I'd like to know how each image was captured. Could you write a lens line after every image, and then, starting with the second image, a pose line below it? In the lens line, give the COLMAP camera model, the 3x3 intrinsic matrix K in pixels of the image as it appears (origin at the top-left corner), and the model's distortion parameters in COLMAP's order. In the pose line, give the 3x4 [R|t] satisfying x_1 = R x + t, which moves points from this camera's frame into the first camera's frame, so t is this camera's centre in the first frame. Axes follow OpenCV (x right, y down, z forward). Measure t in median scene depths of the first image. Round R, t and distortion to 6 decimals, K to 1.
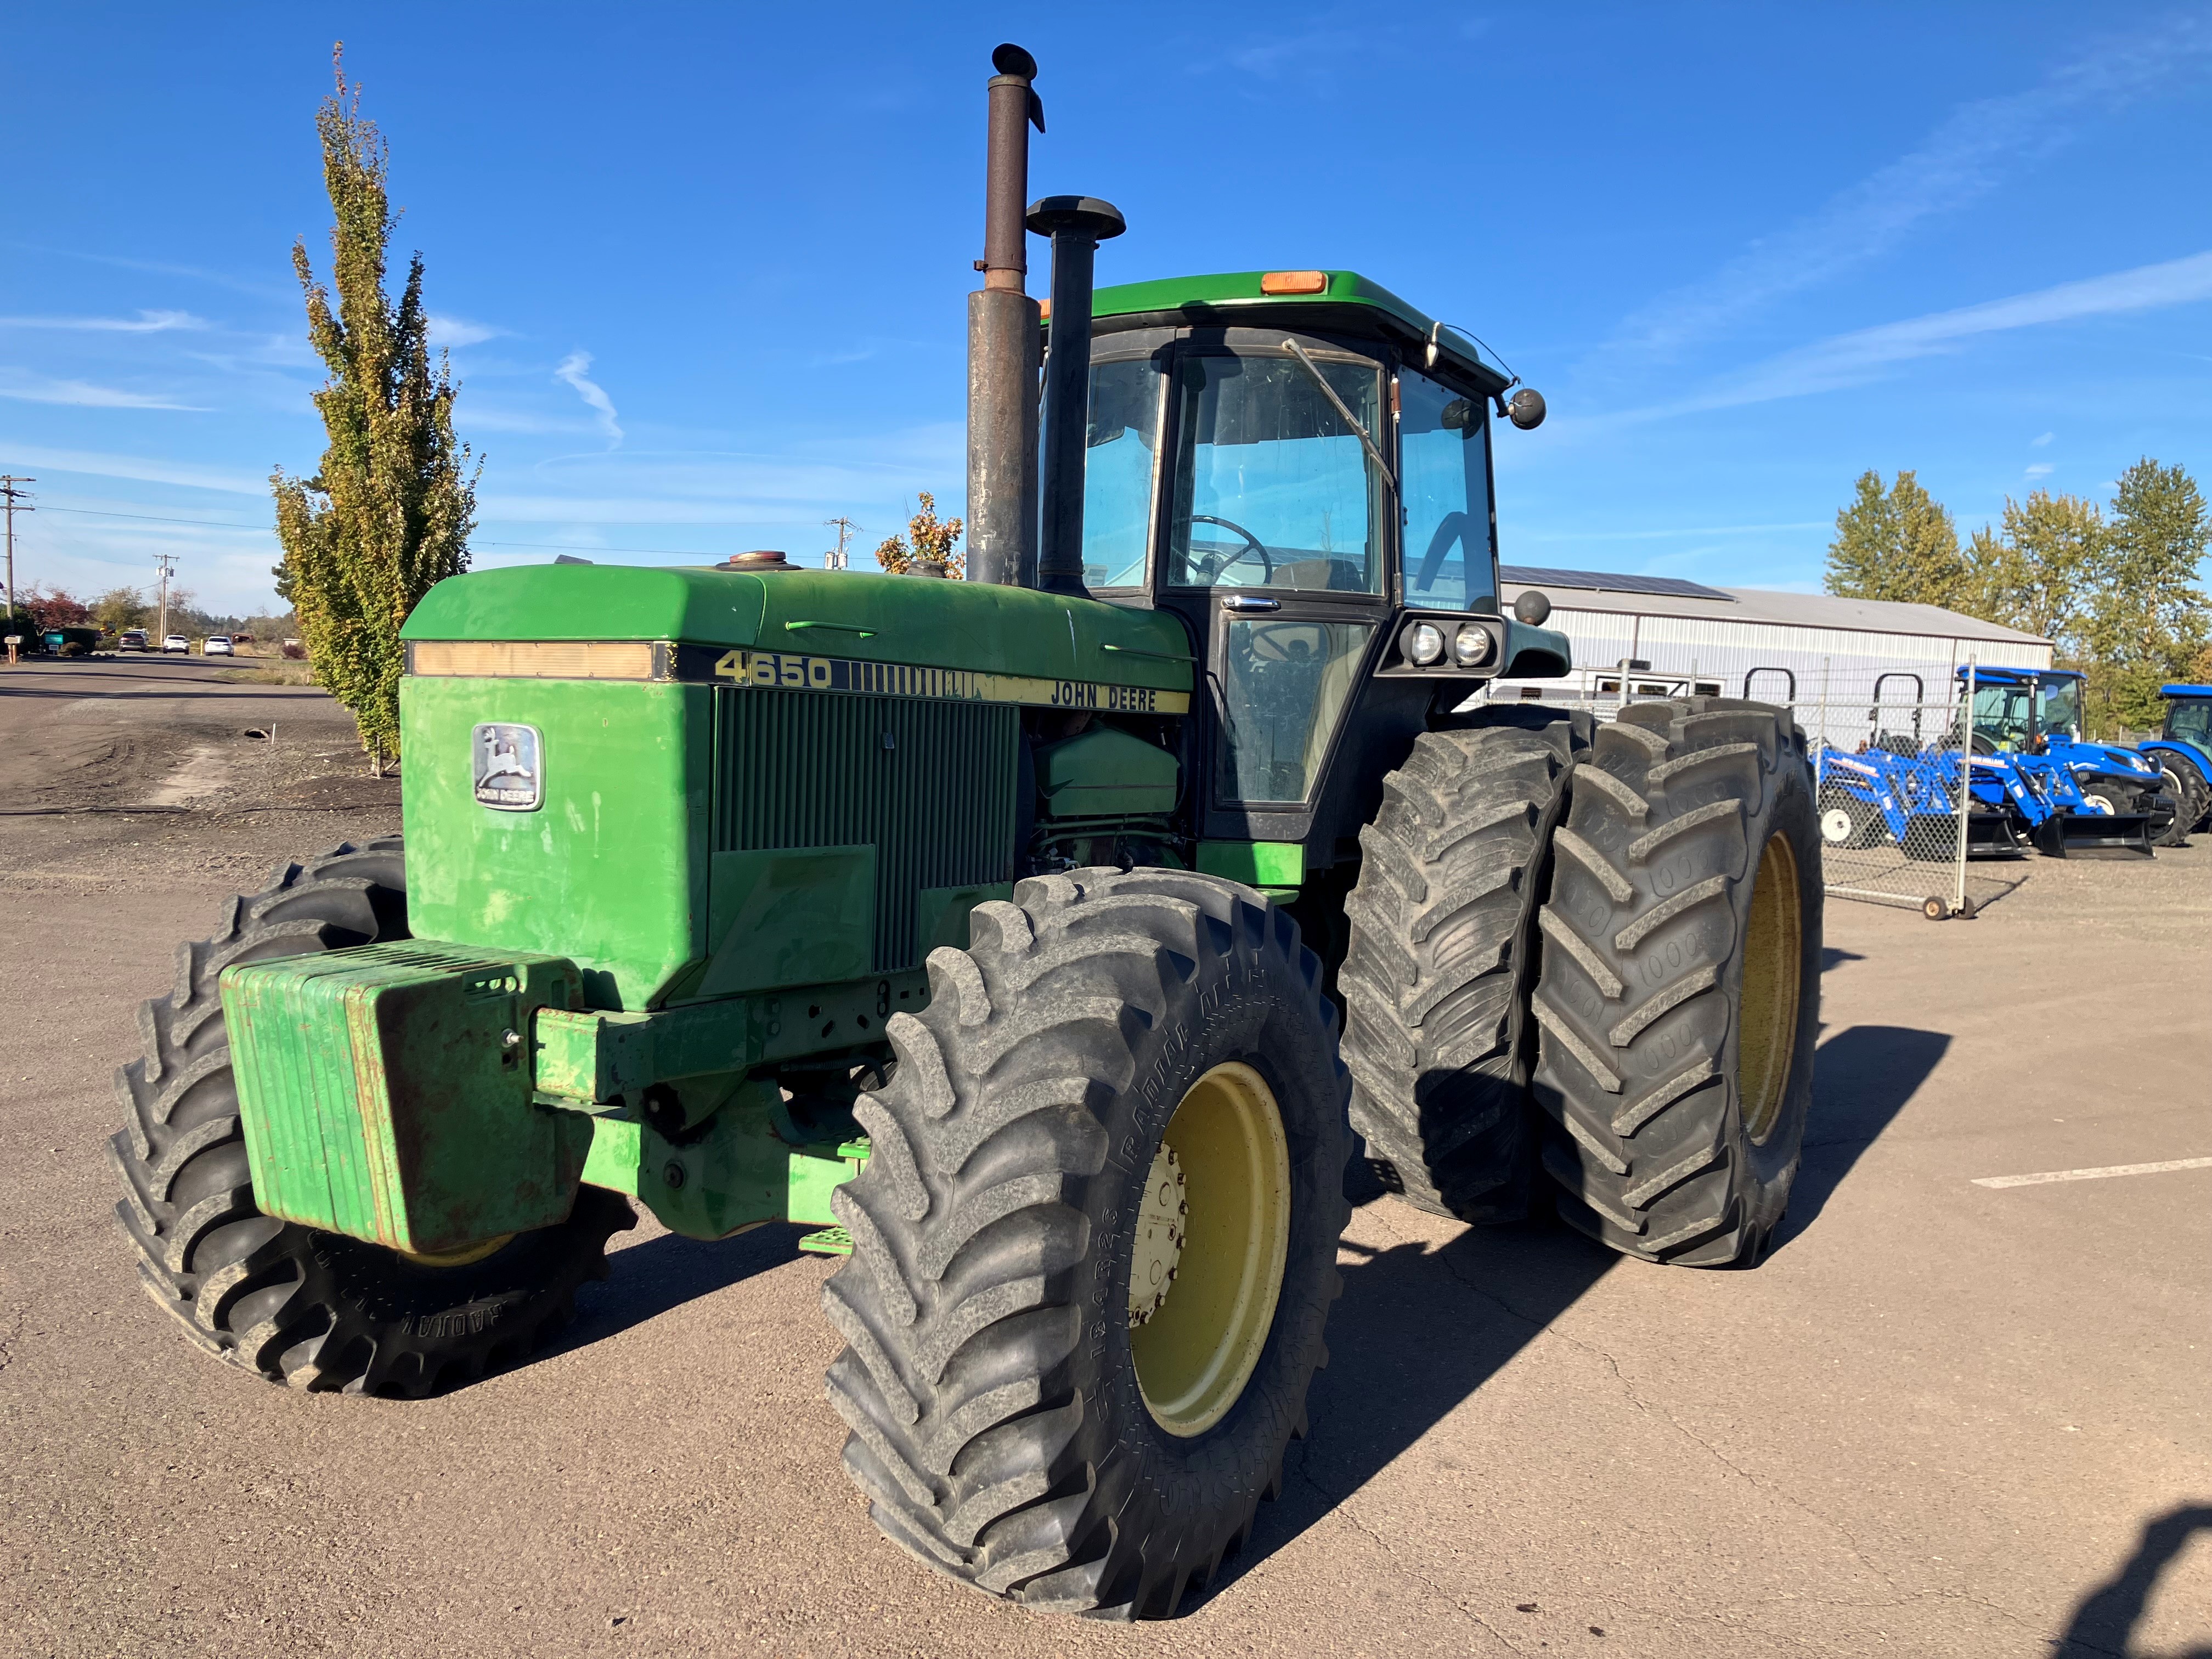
lens RADIAL K [[1776.8, 0, 1110.9], [0, 1776.8, 793.5], [0, 0, 1]] dist [0.026953, -0.017708]
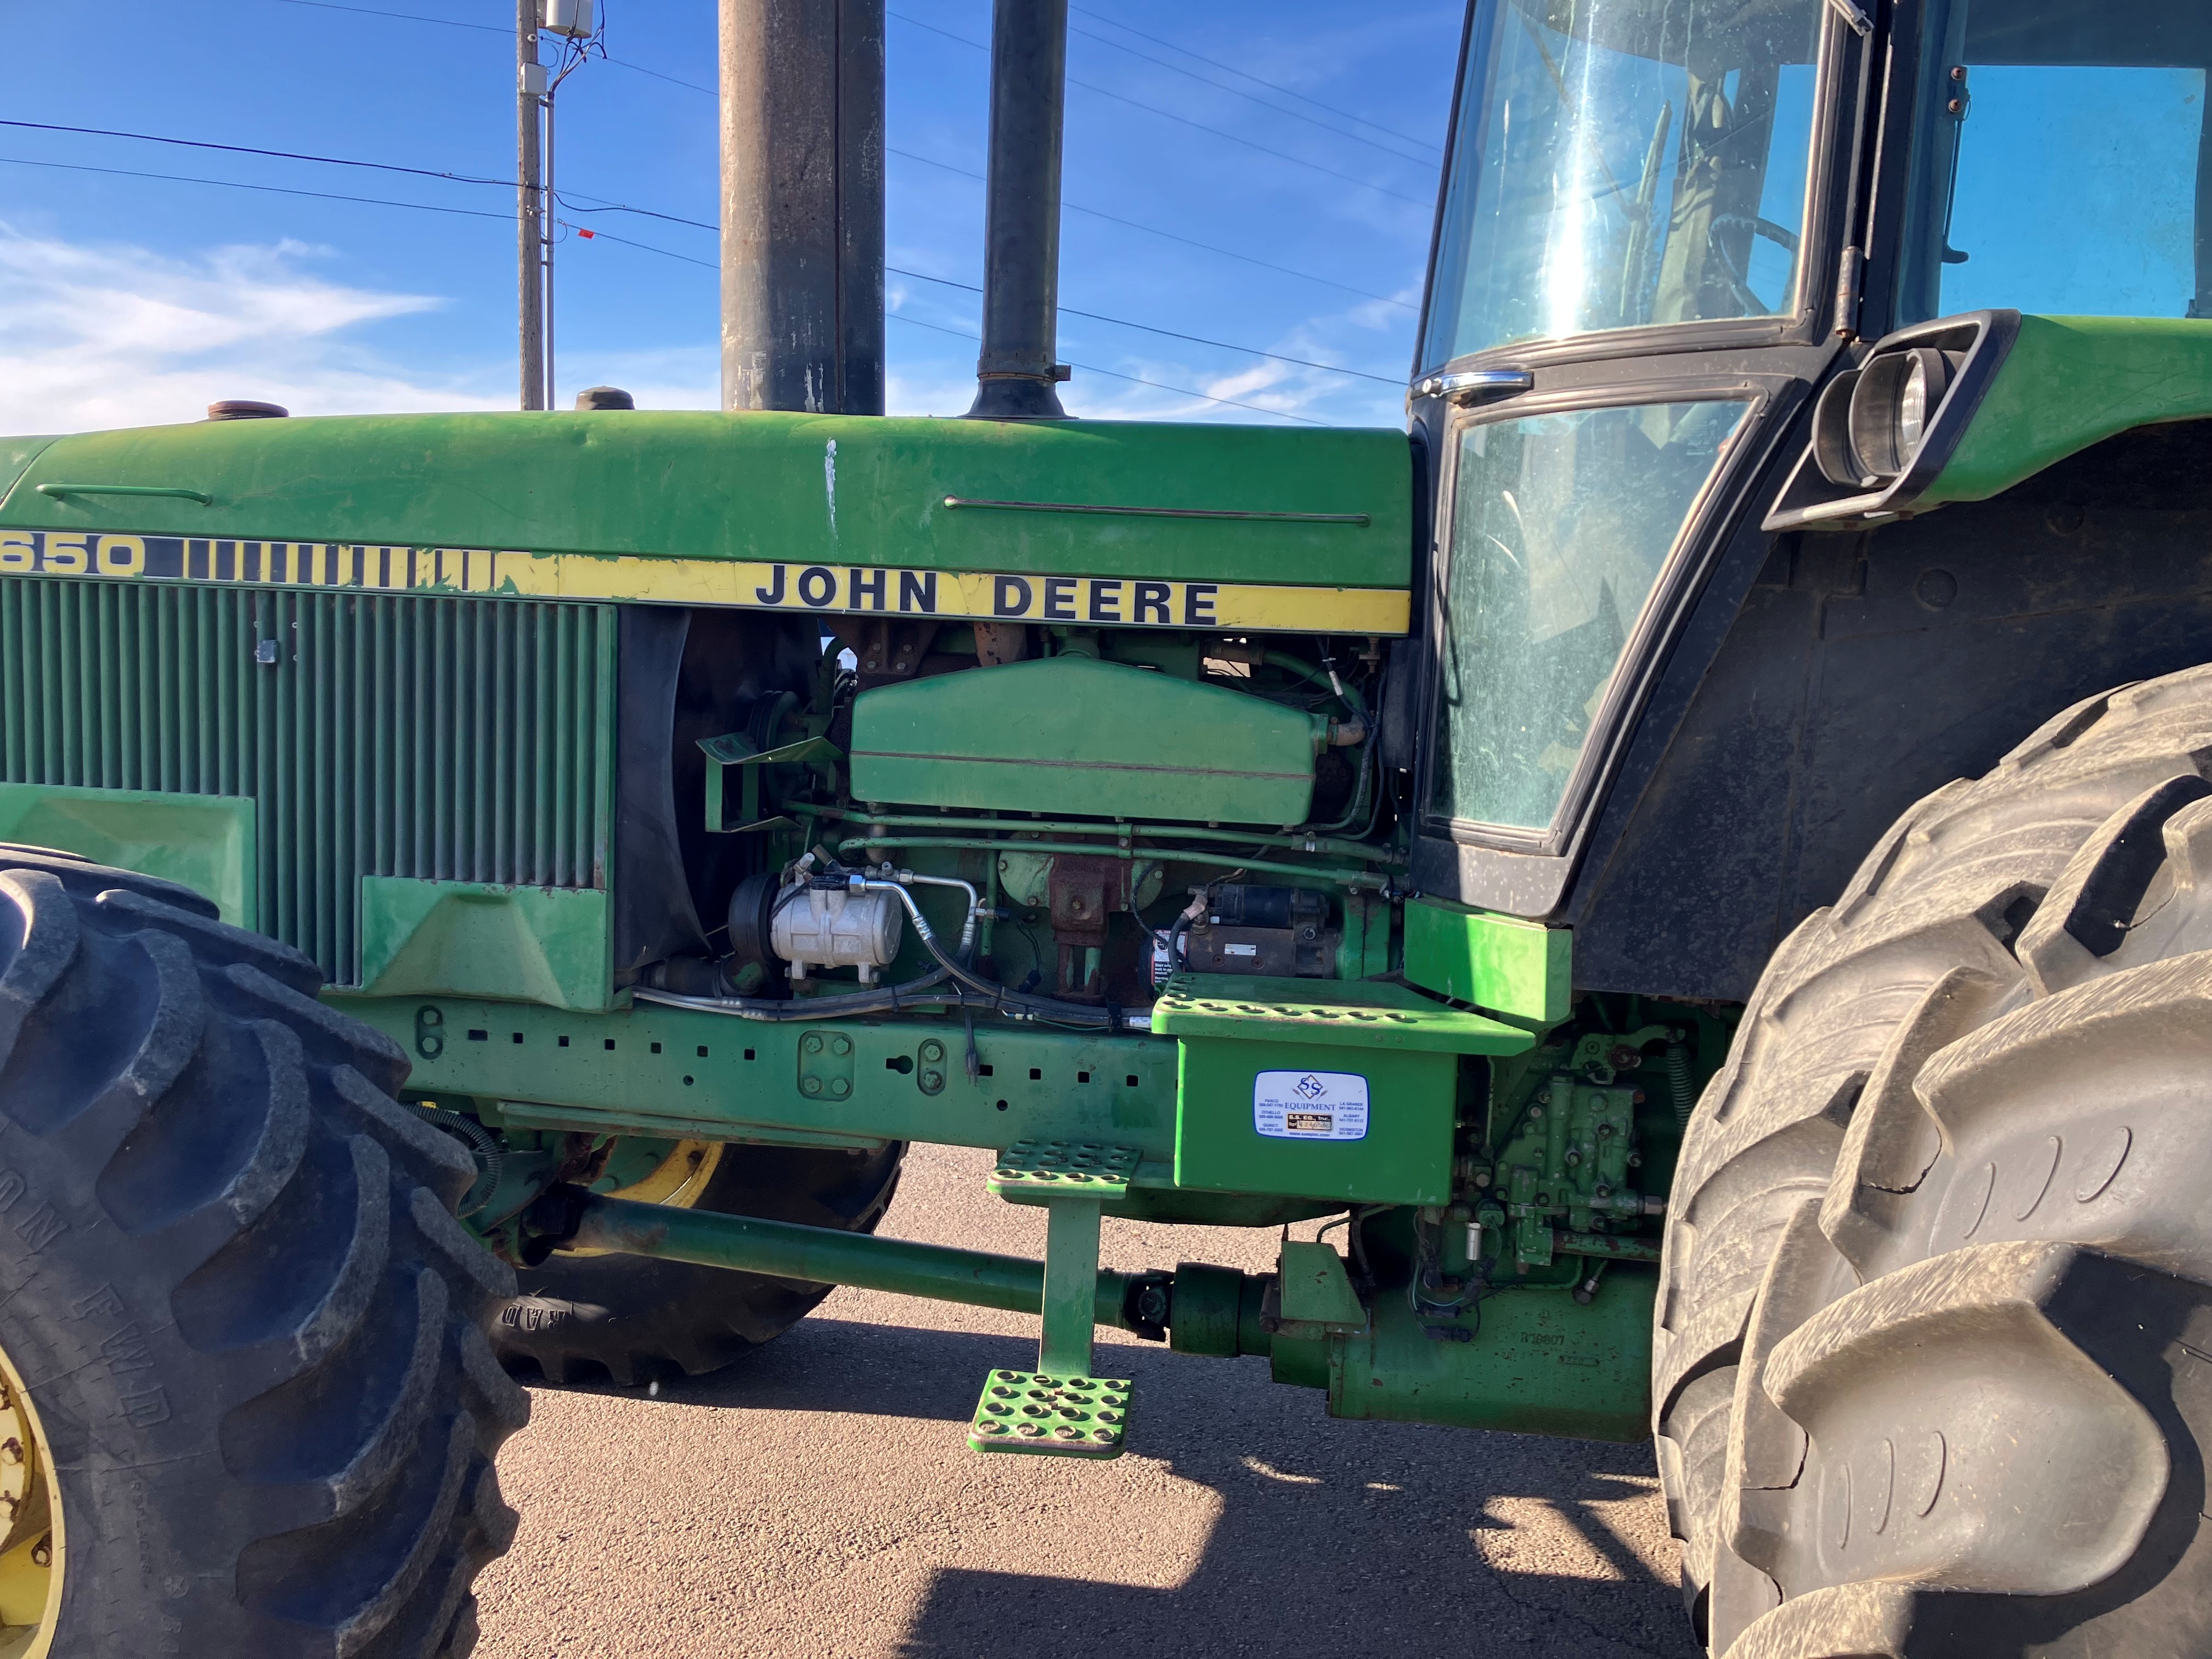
lens RADIAL K [[1848.6, 0, 1142.3], [0, 1848.6, 797.6], [0, 0, 1]] dist [0.047755, -0.072127]
pose [[0.392750, 0.057521, -0.917844, 0.608434], [-0.058440, 0.997586, 0.037512, -0.017981], [0.917786, 0.038906, 0.395164, 0.919648]]
